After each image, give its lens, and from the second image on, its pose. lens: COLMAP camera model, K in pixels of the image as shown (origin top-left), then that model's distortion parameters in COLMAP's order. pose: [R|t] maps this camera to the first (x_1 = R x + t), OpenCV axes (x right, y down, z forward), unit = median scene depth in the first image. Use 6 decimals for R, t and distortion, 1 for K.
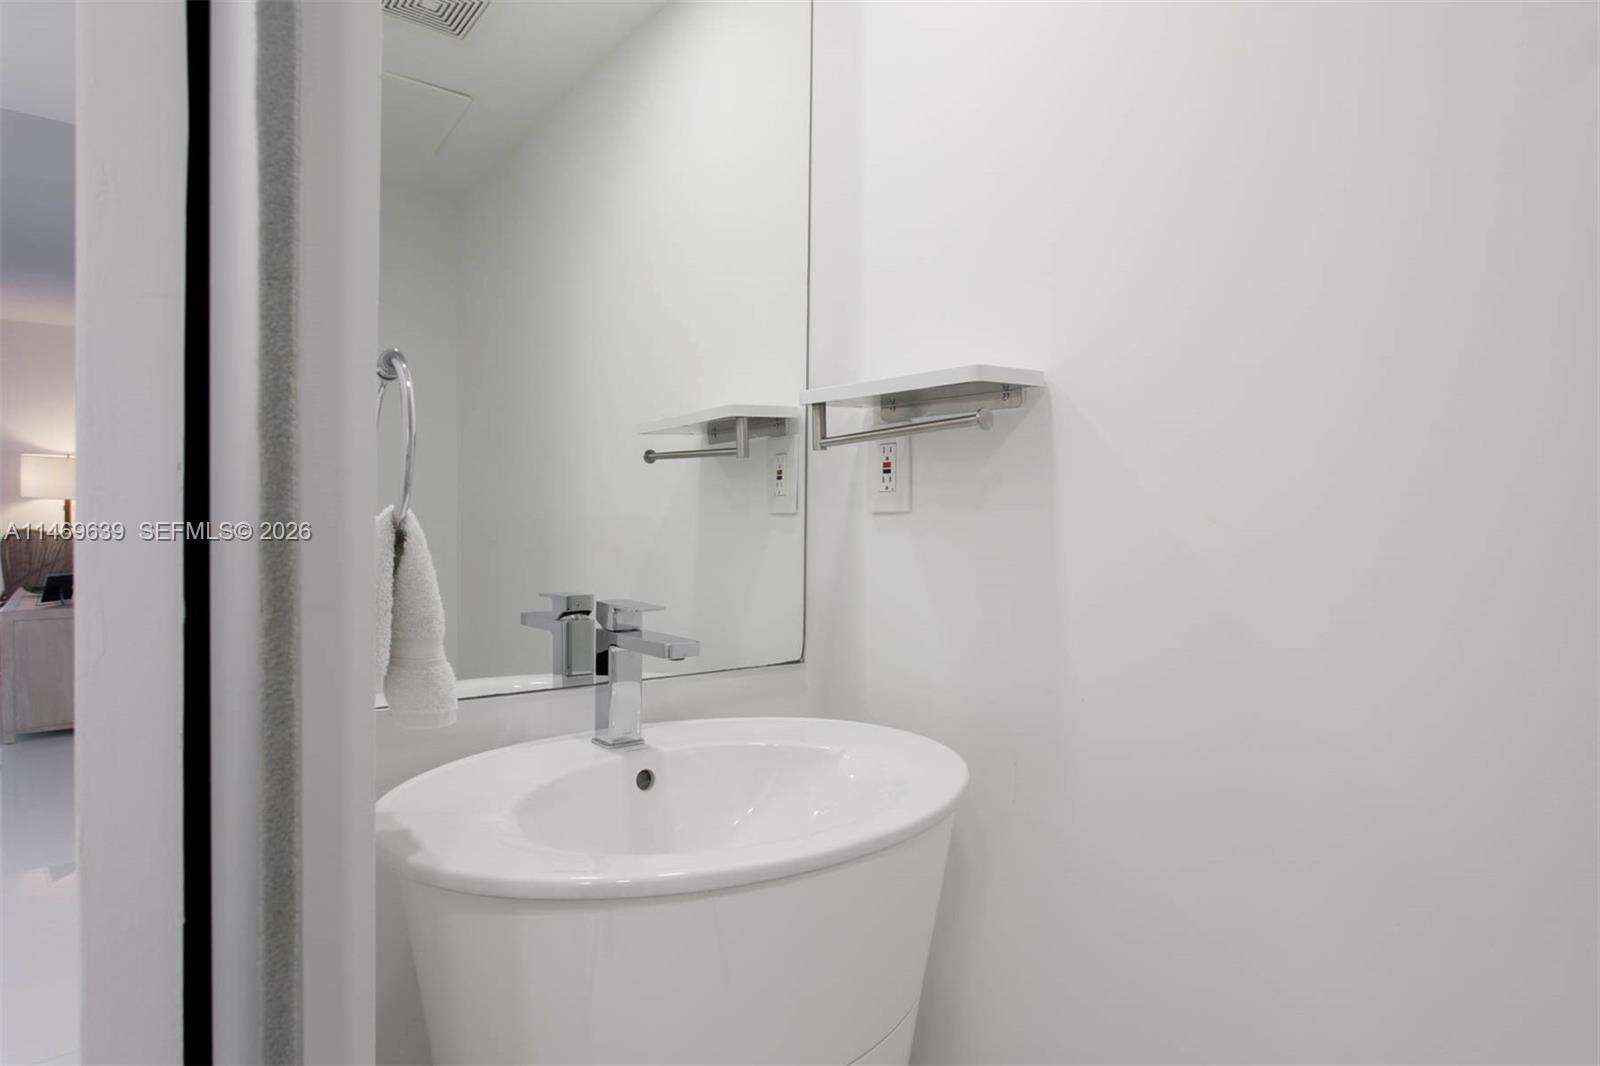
lens RADIAL K [[843.1, 0, 800.0], [0, 843.1, 533.0], [0, 0, 1]] dist [0.004984, 0.000497]
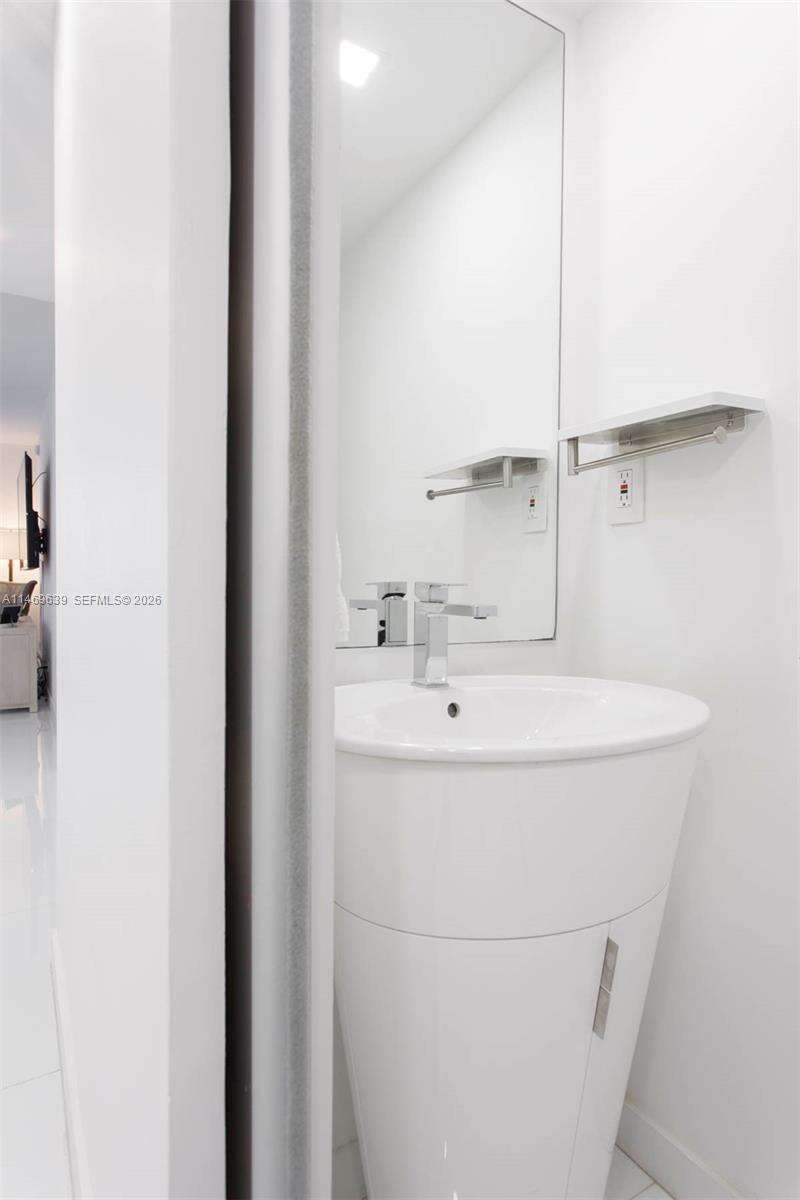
lens RADIAL K [[630.1, 0, 400.0], [0, 630.1, 600.0], [0, 0, 1]] dist [-0.002600, 0.000402]
pose [[0.990208, 0.001479, -0.139589, -0.116626], [-0.000743, 0.999986, 0.005330, 0.100270], [0.139595, -0.005174, 0.990195, -0.018028]]
